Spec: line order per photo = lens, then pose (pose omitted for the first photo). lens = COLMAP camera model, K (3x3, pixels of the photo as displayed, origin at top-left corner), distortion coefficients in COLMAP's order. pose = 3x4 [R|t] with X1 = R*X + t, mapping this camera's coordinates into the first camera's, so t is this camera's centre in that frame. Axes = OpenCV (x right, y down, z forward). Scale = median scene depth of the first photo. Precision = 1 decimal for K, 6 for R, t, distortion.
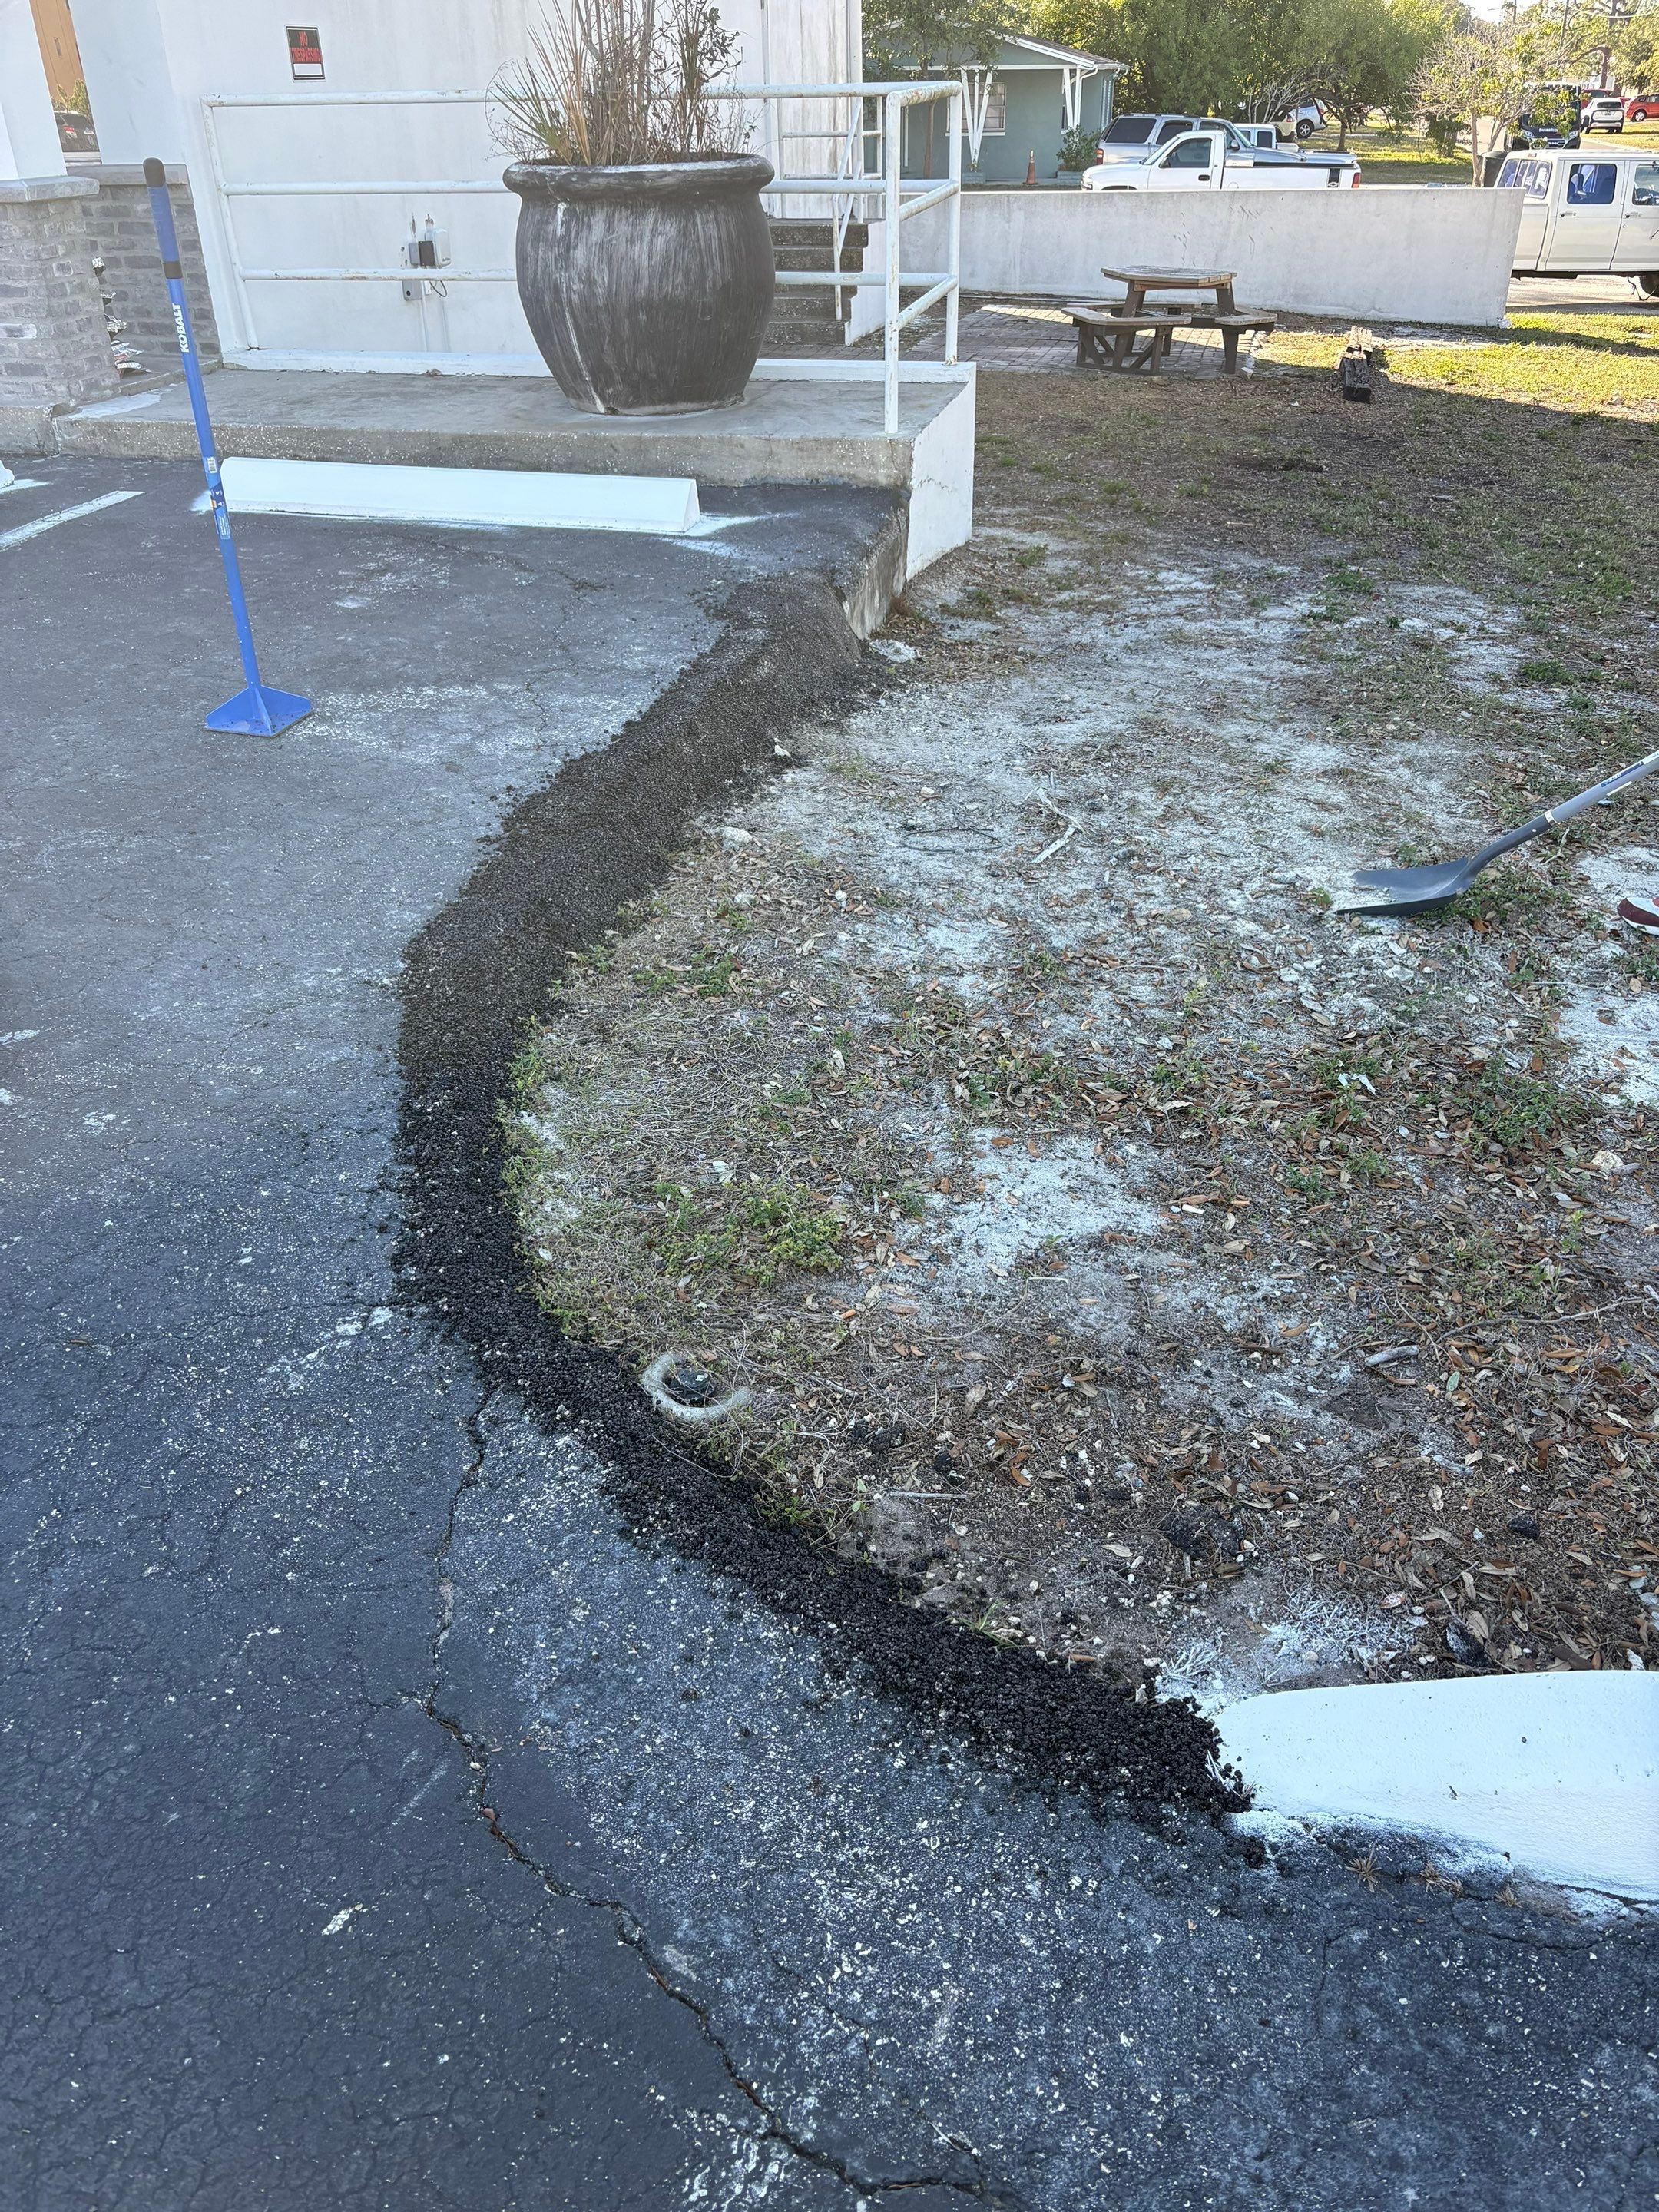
lens RADIAL K [[1589.4, 0, 829.5], [0, 1589.4, 1106.0], [0, 0, 1]] dist [0.005316, 0.000438]
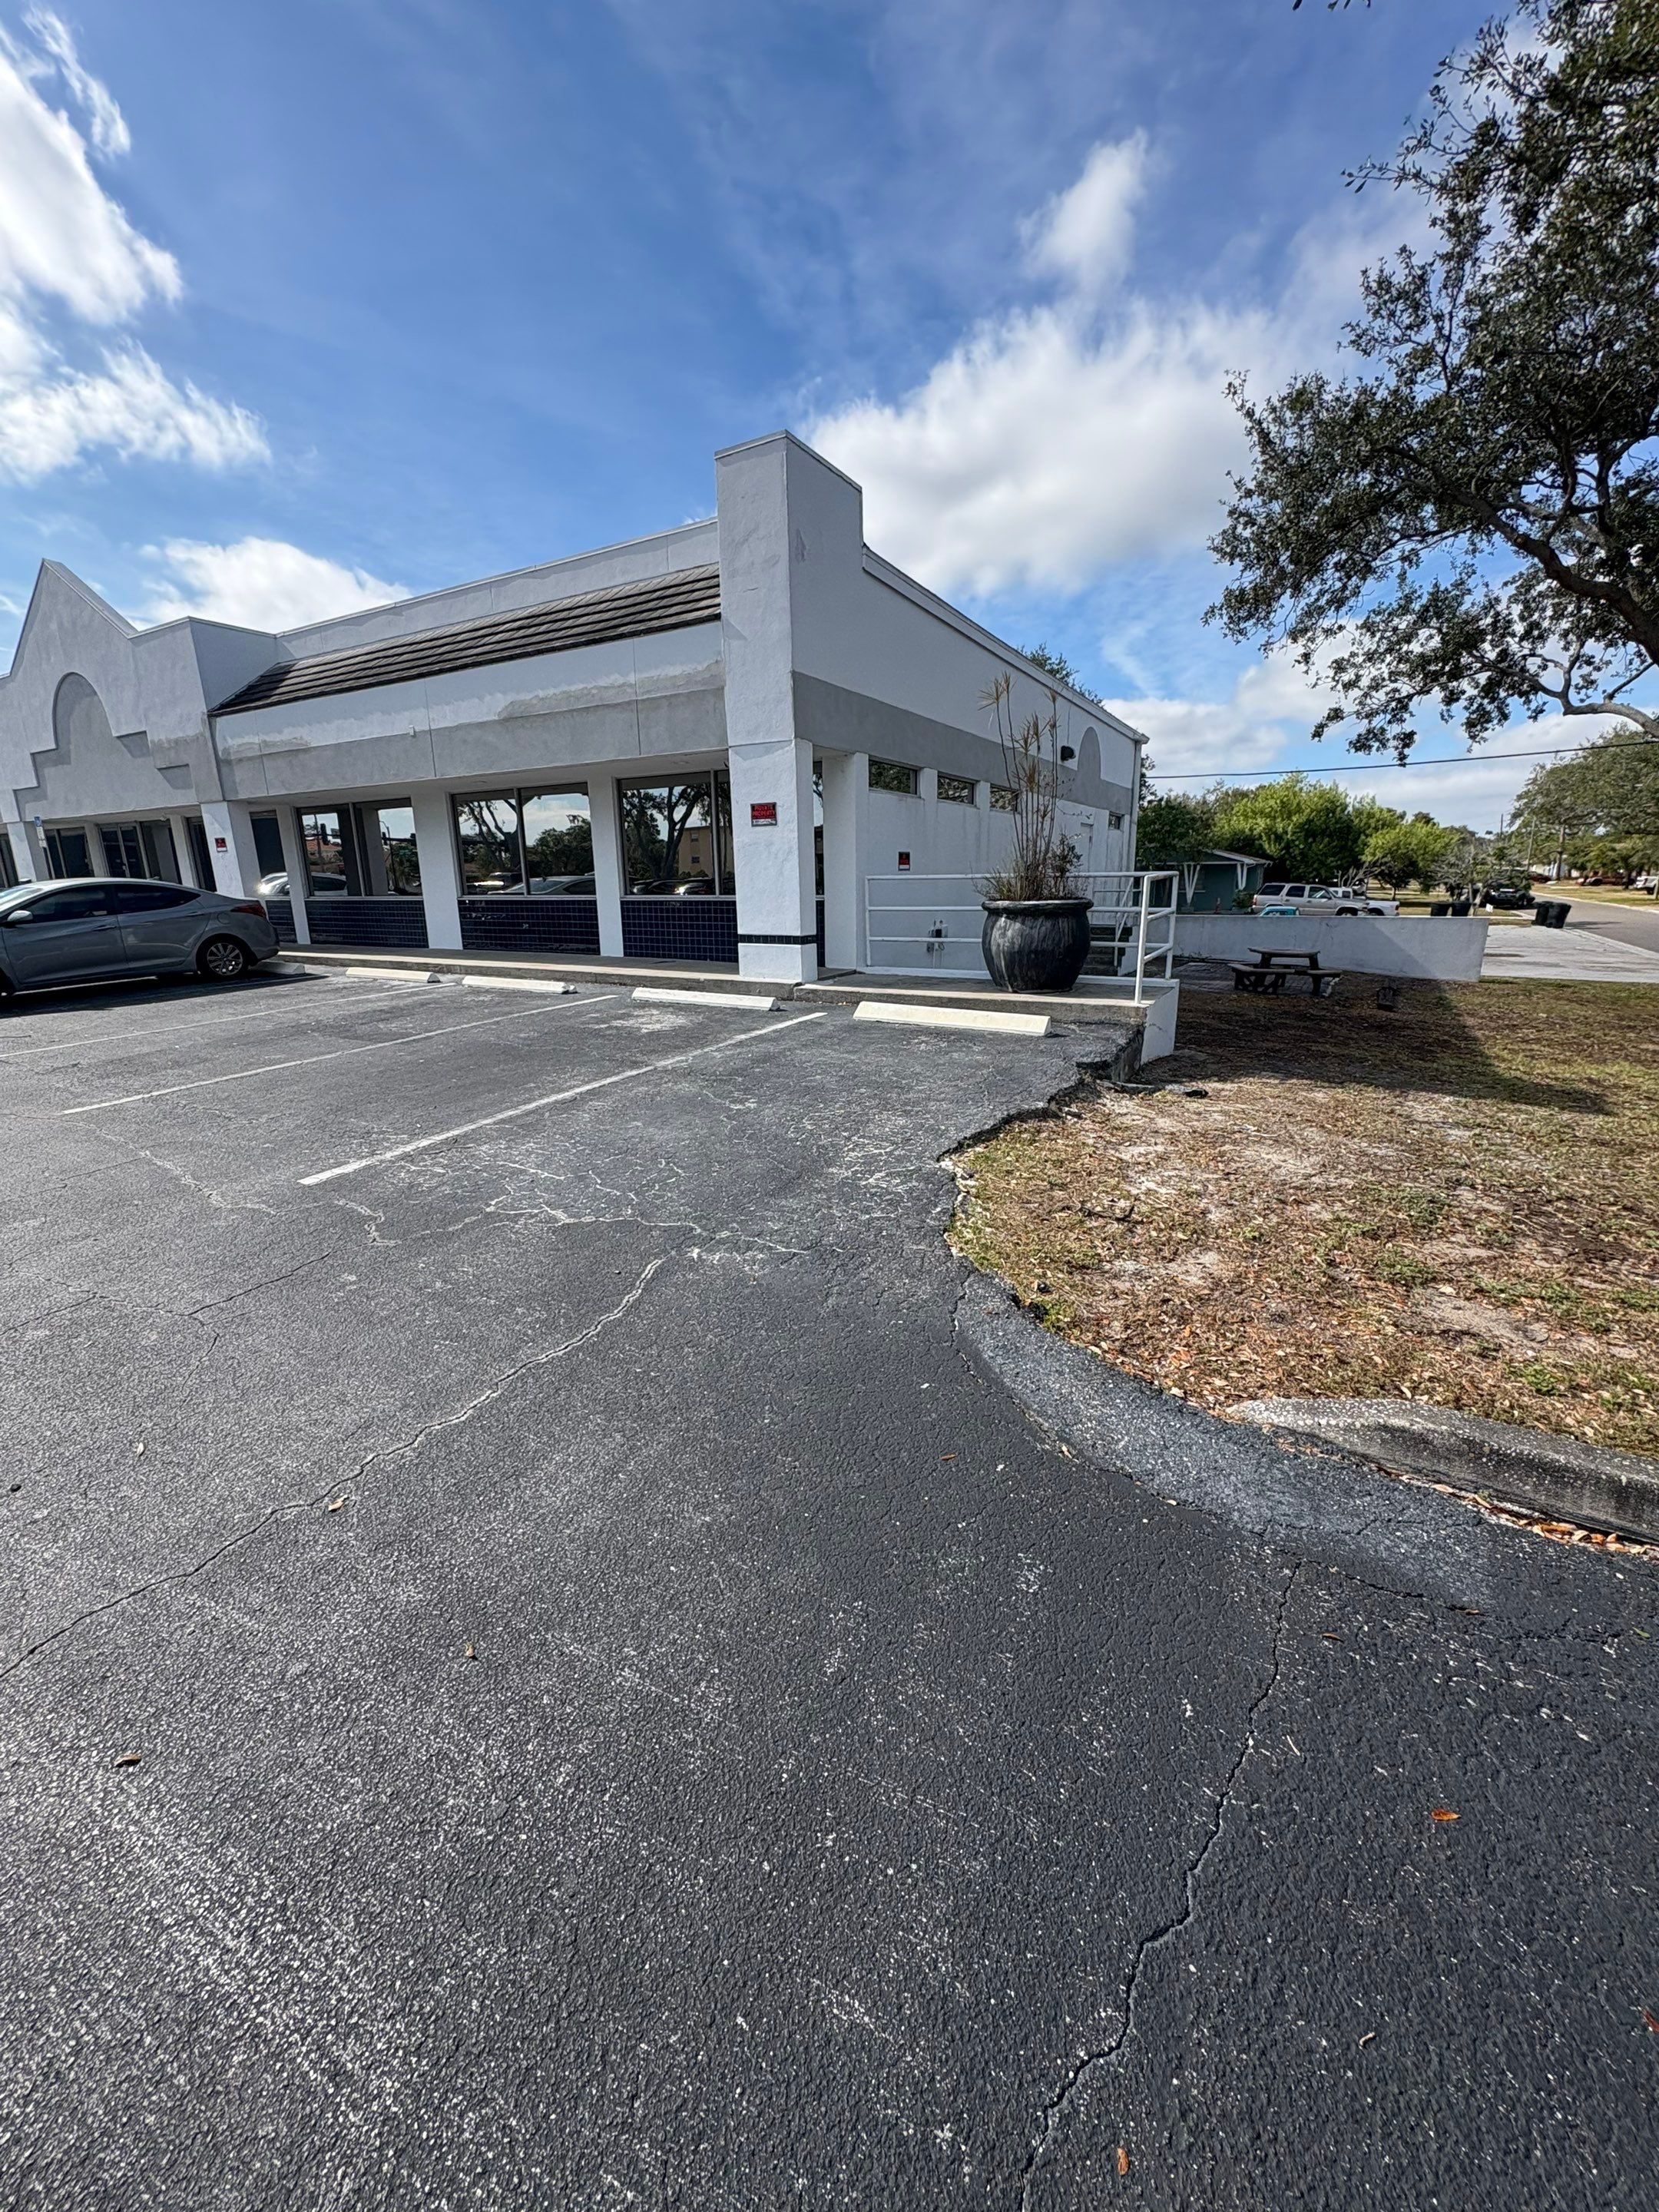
lens RADIAL K [[886.1, 0, 829.5], [0, 886.1, 1106.0], [0, 0, 1]] dist [-0.000626, -0.000005]
pose [[0.954717, 0.079576, -0.286677, -0.006658], [-0.162341, 0.946815, -0.277825, 0.127919], [0.249322, 0.311784, 0.916858, -0.214762]]
